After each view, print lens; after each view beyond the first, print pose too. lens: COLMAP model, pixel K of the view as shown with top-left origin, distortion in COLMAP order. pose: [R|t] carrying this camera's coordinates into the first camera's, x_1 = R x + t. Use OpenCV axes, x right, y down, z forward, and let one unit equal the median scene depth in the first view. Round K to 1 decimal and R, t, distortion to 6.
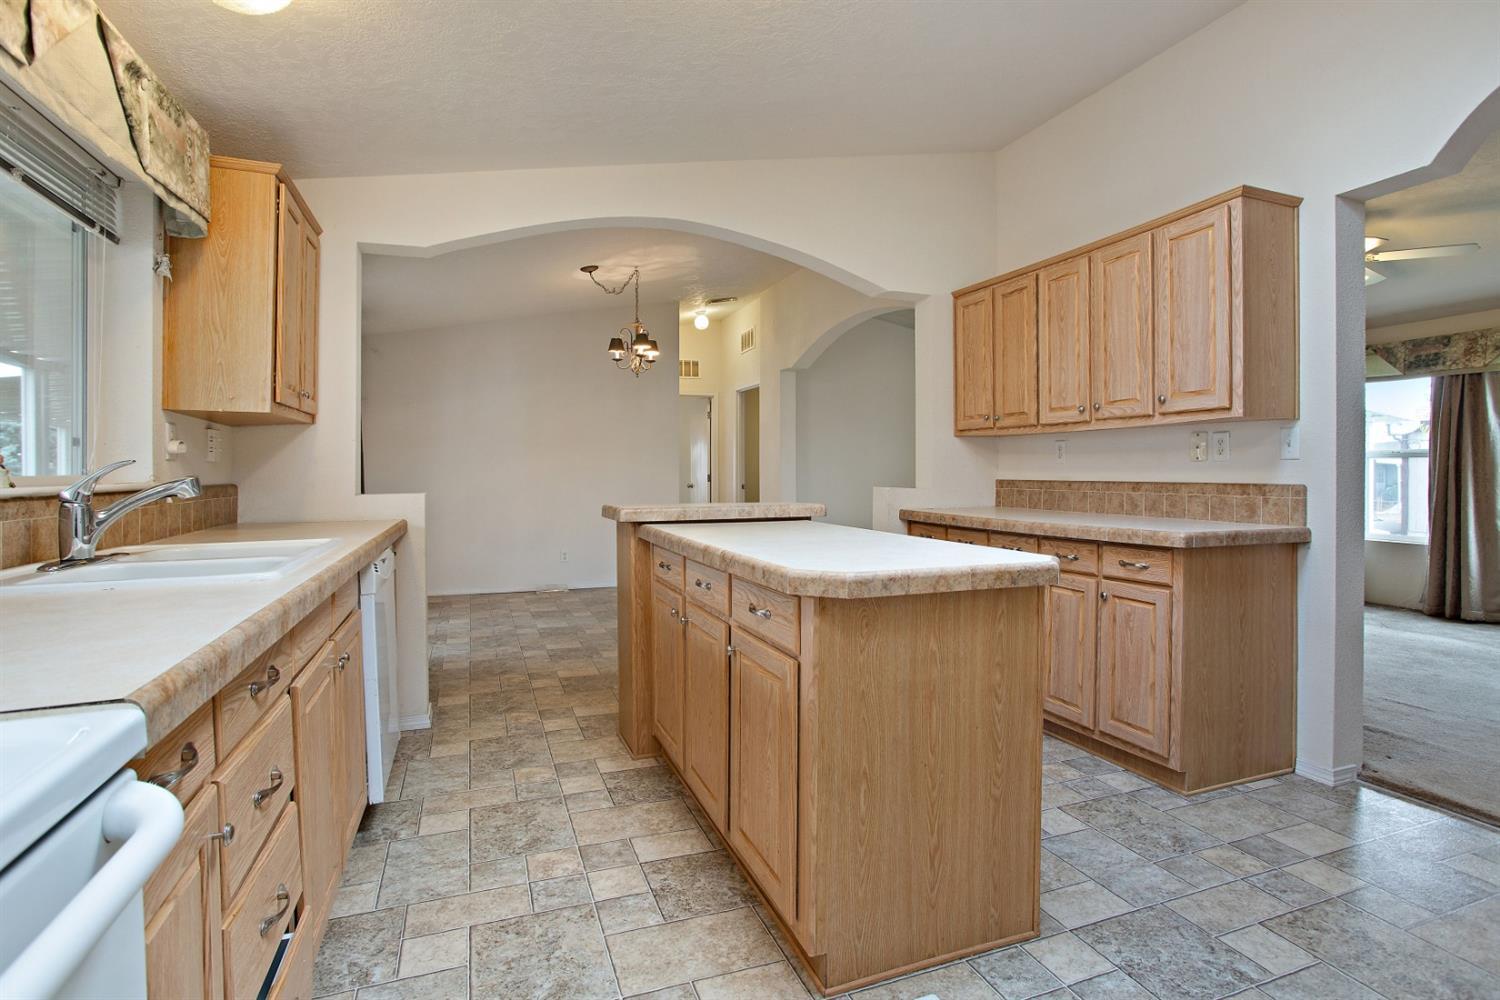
lens RADIAL K [[746.5, 0, 747.7], [0, 746.5, 475.0], [0, 0, 1]] dist [-0.051485, 0.020975]
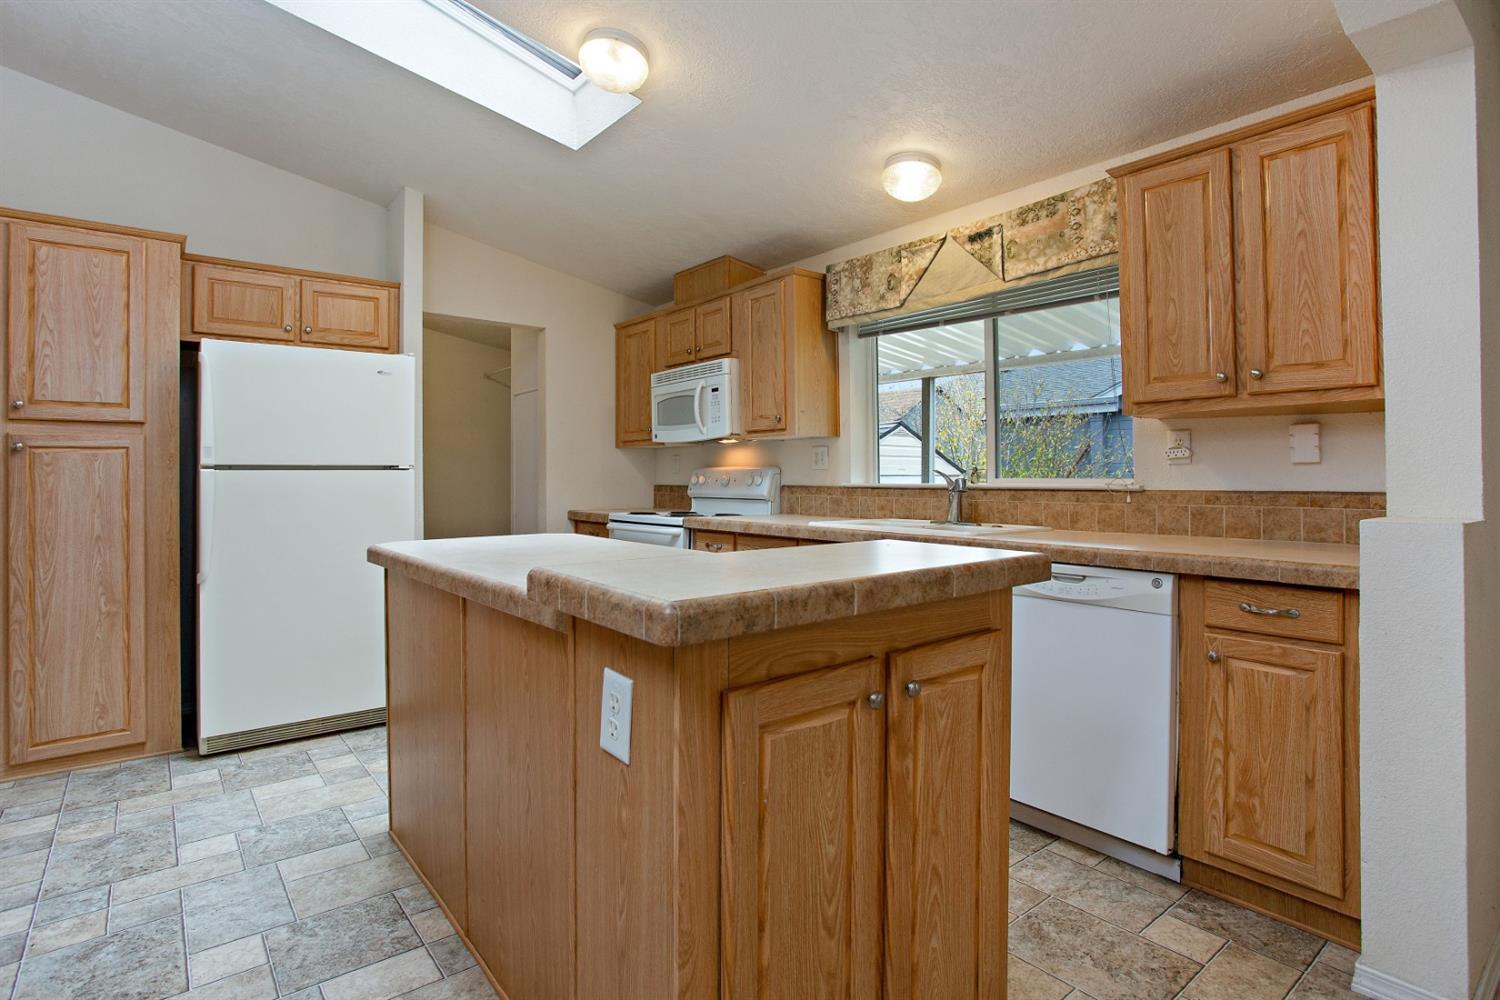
lens RADIAL K [[746.5, 0, 747.7], [0, 746.5, 475.0], [0, 0, 1]] dist [-0.051485, 0.020975]
pose [[-0.948181, 0.009858, -0.317579, 0.158629], [0.007584, 0.999936, 0.008396, -0.019434], [0.317641, 0.005553, -0.948195, 1.882943]]
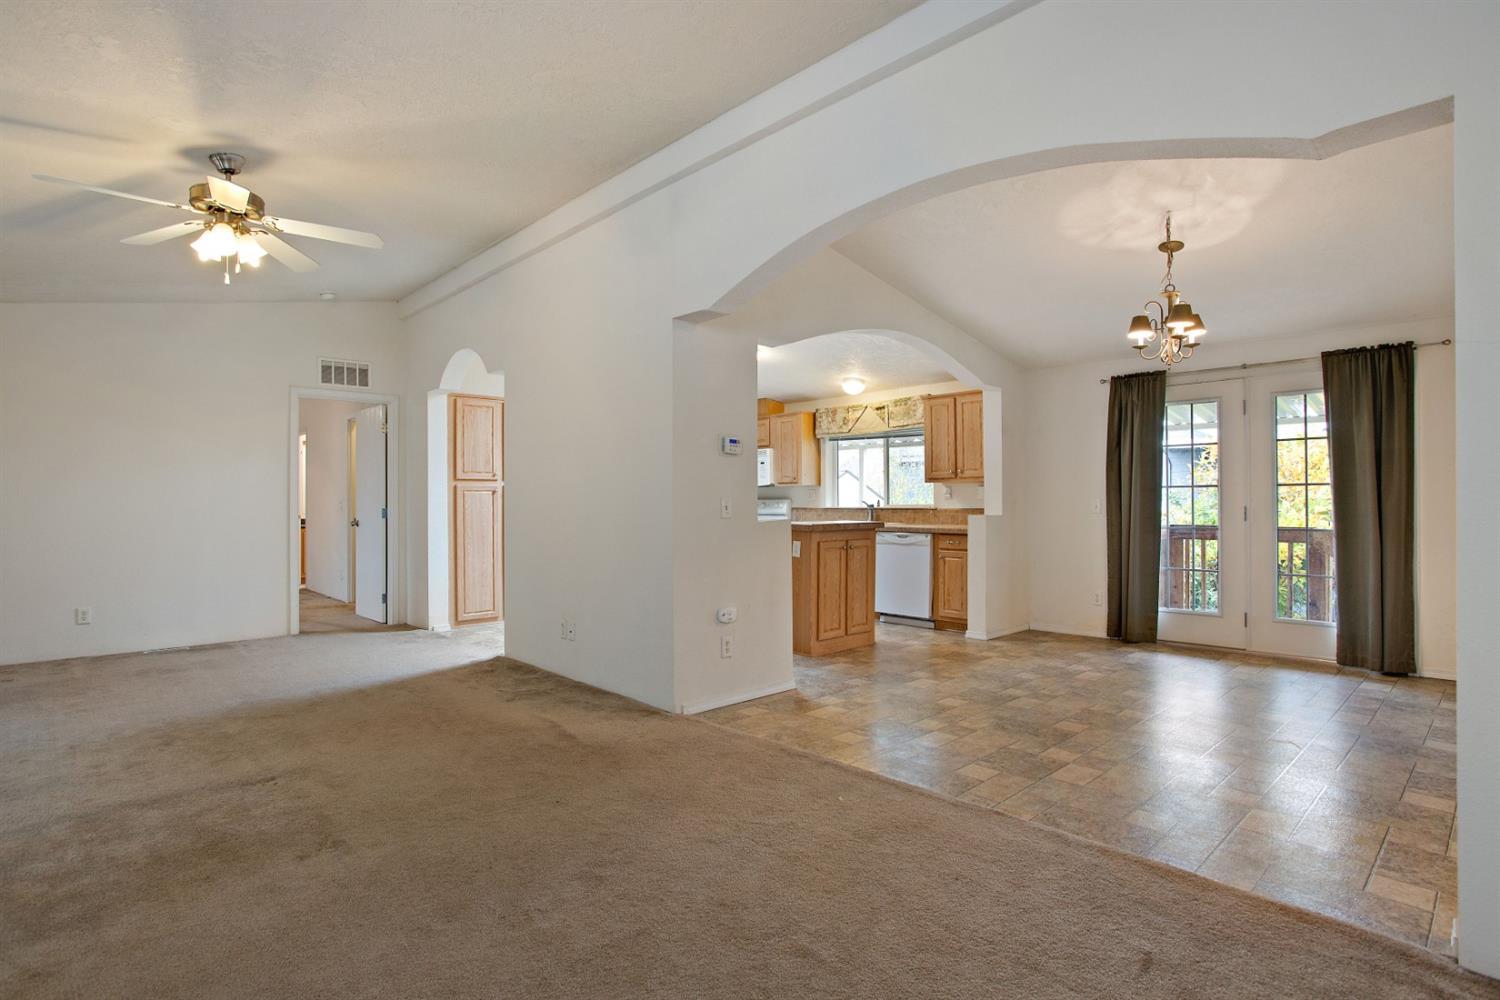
lens RADIAL K [[746.5, 0, 747.7], [0, 746.5, 475.0], [0, 0, 1]] dist [-0.051485, 0.020975]
pose [[-0.924463, -0.005598, -0.381230, 1.157861], [0.005632, 0.999583, -0.028335, -0.040337], [0.381229, -0.028342, -0.924046, 3.604486]]
